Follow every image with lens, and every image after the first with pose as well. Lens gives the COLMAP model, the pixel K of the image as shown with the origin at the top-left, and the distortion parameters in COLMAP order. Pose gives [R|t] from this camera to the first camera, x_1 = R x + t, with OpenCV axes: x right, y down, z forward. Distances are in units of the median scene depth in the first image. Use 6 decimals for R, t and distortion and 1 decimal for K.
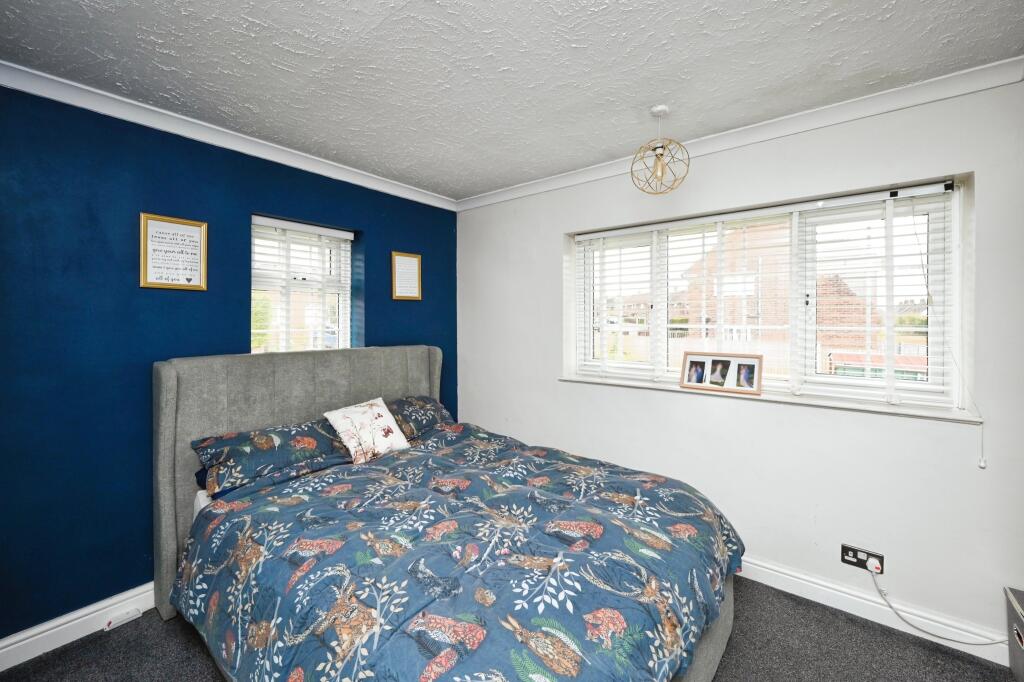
lens RADIAL K [[424.3, 0, 514.8], [0, 424.3, 322.5], [0, 0, 1]] dist [-0.001109, -0.000062]
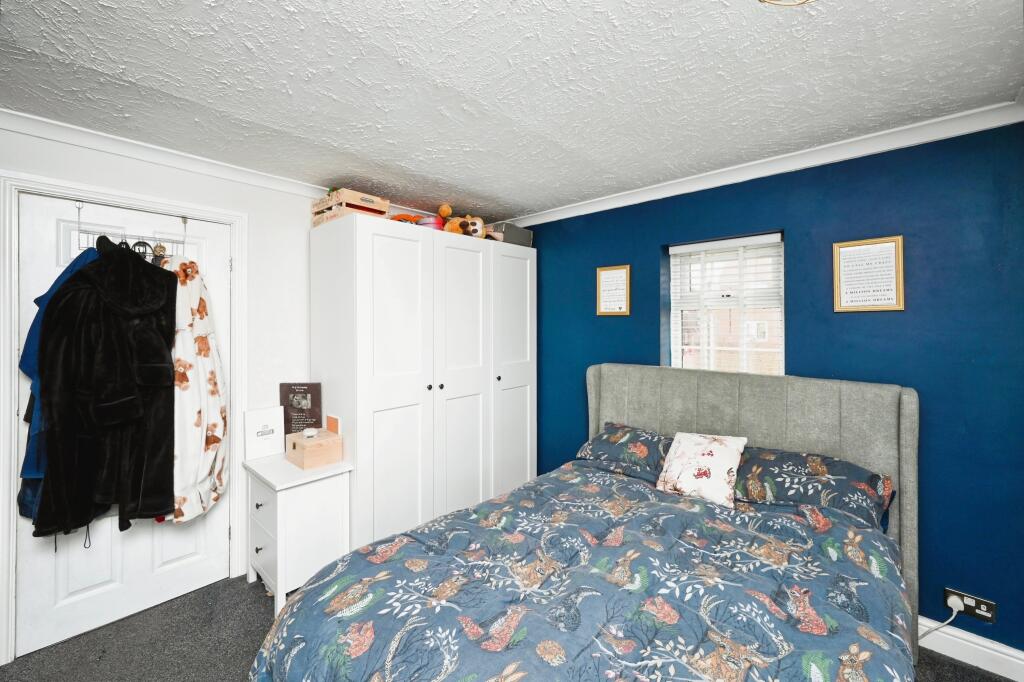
lens RADIAL K [[424.3, 0, 514.8], [0, 424.3, 322.5], [0, 0, 1]] dist [-0.001109, -0.000062]
pose [[-0.095384, -0.001550, -0.995439, 0.710680], [-0.003249, 0.999994, -0.001246, -0.054363], [0.995435, 0.003115, -0.095389, 0.847279]]
